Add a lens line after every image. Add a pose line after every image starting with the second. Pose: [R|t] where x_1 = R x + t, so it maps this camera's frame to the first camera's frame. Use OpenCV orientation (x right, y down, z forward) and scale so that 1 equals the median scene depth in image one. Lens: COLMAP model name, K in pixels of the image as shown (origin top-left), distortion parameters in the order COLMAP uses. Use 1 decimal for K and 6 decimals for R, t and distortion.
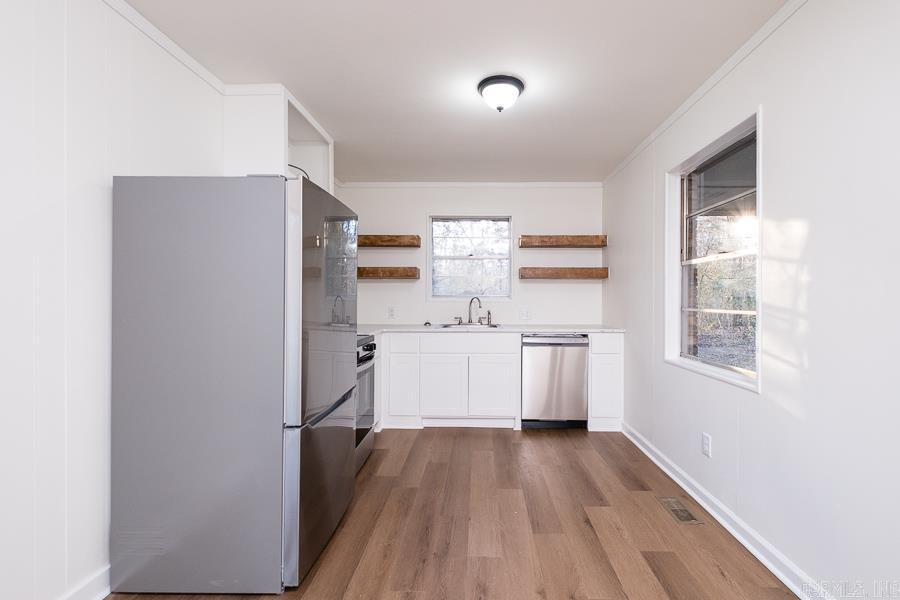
lens RADIAL K [[389.3, 0, 450.0], [0, 389.3, 300.0], [0, 0, 1]] dist [0.011130, -0.005626]
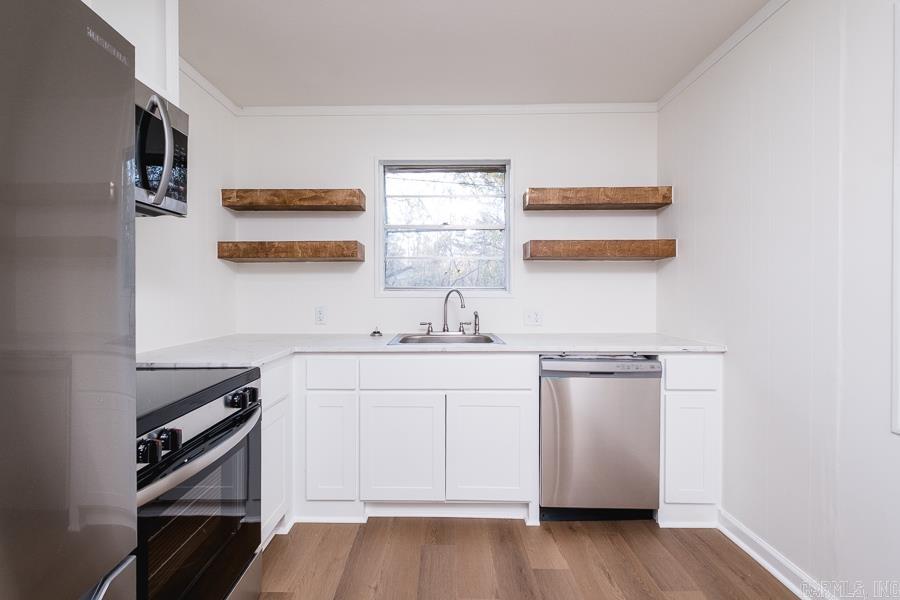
lens RADIAL K [[407.6, 0, 446.0], [0, 407.6, 294.4], [0, 0, 1]] dist [-0.001951, -0.000128]
pose [[0.997236, -0.006825, 0.073979, 0.004975], [0.006504, 0.999968, 0.004580, -0.003822], [-0.074008, -0.004086, 0.997249, 0.384500]]
